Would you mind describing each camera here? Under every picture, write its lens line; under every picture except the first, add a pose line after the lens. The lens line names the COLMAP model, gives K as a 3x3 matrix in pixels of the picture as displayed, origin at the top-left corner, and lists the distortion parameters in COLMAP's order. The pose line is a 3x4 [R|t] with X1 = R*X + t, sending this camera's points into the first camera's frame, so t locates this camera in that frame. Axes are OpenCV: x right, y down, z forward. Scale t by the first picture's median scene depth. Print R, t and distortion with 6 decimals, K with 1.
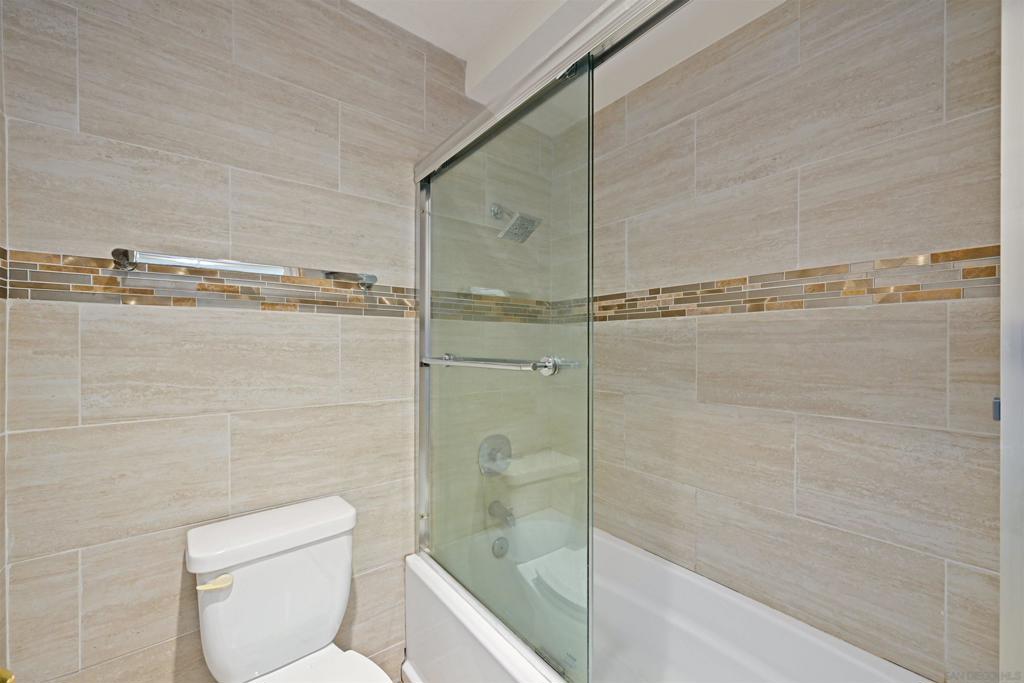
lens RADIAL K [[400.1, 0, 517.2], [0, 400.1, 346.4], [0, 0, 1]] dist [-0.000468, -0.000041]
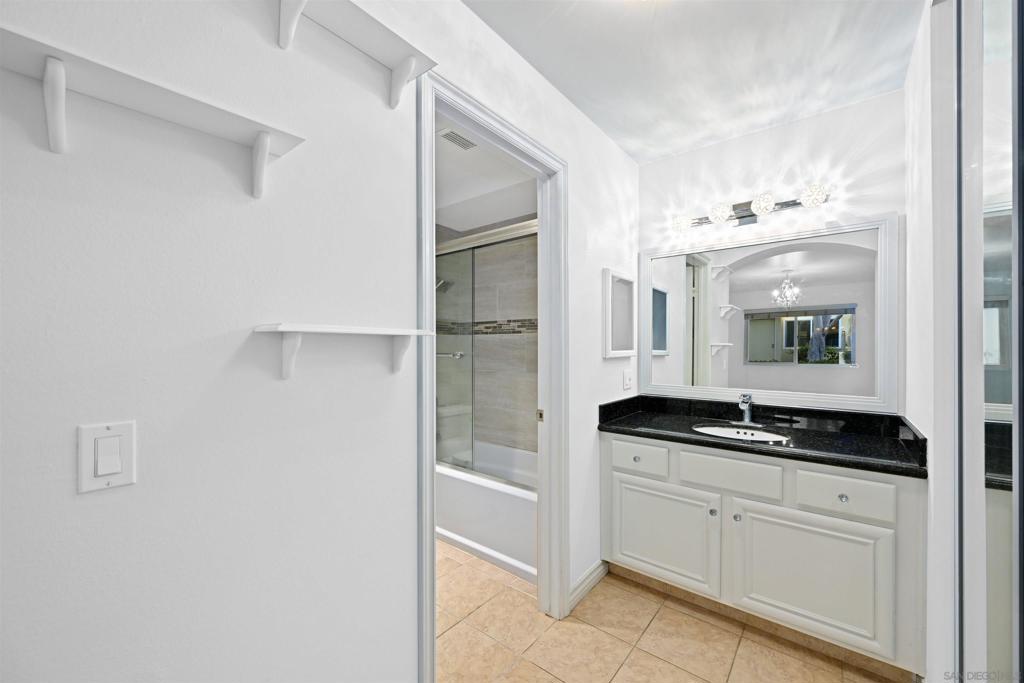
lens RADIAL K [[400.1, 0, 517.0], [0, 400.1, 346.1], [0, 0, 1]] dist [-0.000468, -0.000041]
pose [[0.974134, -0.000023, 0.225971, -0.089390], [-0.000093, 1.000000, 0.000502, -0.007692], [-0.225971, -0.000510, 0.974134, -1.033501]]
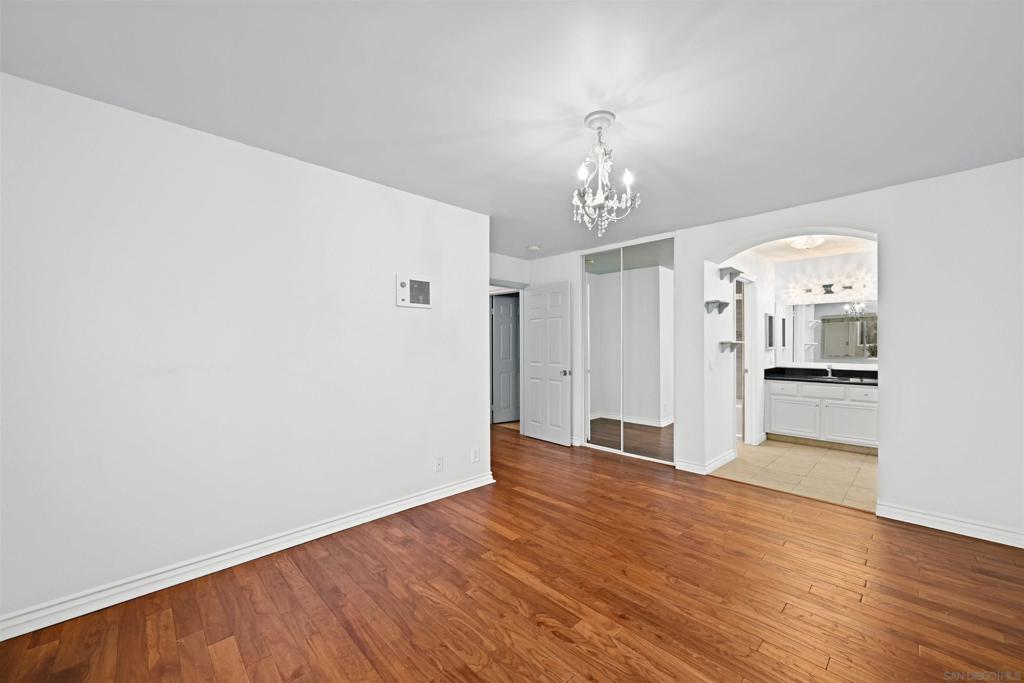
lens RADIAL K [[400.1, 0, 514.3], [0, 400.1, 343.2], [0, 0, 1]] dist [-0.000468, -0.000041]
pose [[0.995094, -0.001223, 0.098926, -3.333123], [0.001215, 0.999999, 0.000142, -0.039899], [-0.098926, -0.000021, 0.995095, -4.333453]]
